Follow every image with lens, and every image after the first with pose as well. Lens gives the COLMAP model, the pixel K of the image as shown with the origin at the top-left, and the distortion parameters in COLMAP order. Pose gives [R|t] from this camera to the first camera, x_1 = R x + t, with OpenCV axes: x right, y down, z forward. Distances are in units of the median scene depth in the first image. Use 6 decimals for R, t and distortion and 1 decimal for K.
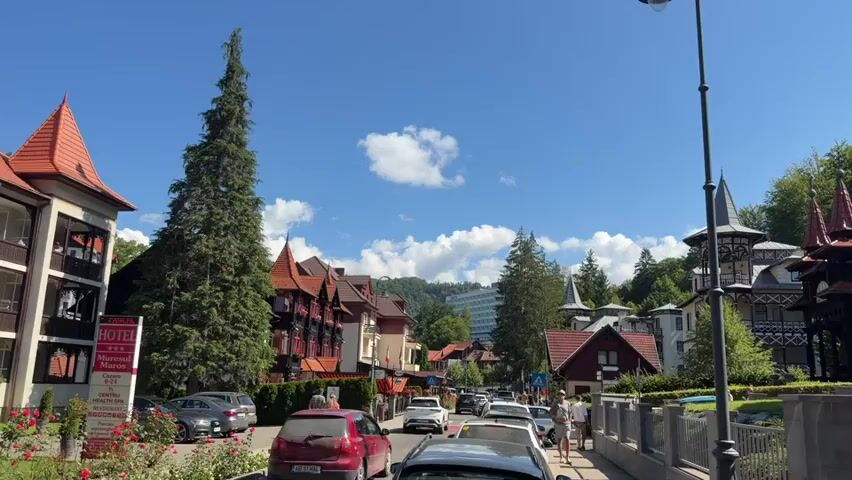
lens RADIAL K [[681.0, 0, 426.0], [0, 681.0, 240.0], [0, 0, 1]] dist [0.143730, -0.272691]
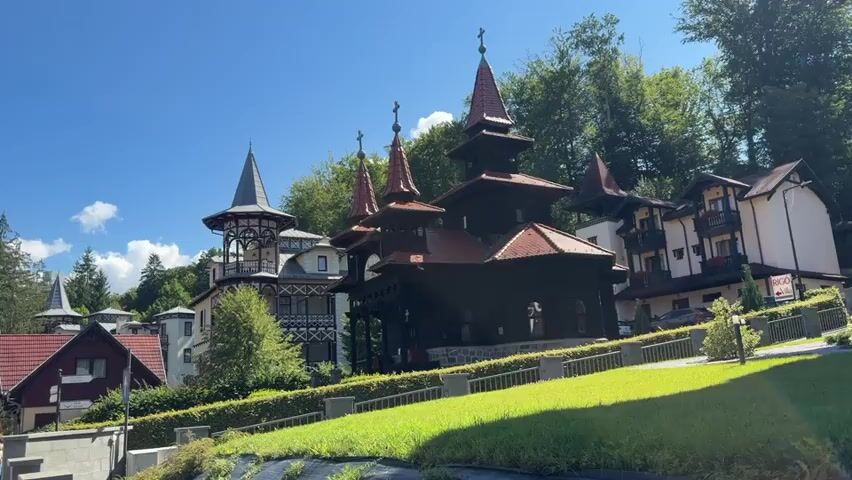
lens RADIAL K [[681.0, 0, 426.0], [0, 681.0, 240.0], [0, 0, 1]] dist [0.143730, -0.272691]
pose [[0.775203, 0.055982, 0.629227, 0.063279], [-0.044309, 0.998431, -0.034241, 0.040706], [-0.630157, -0.001336, 0.776467, 0.196852]]
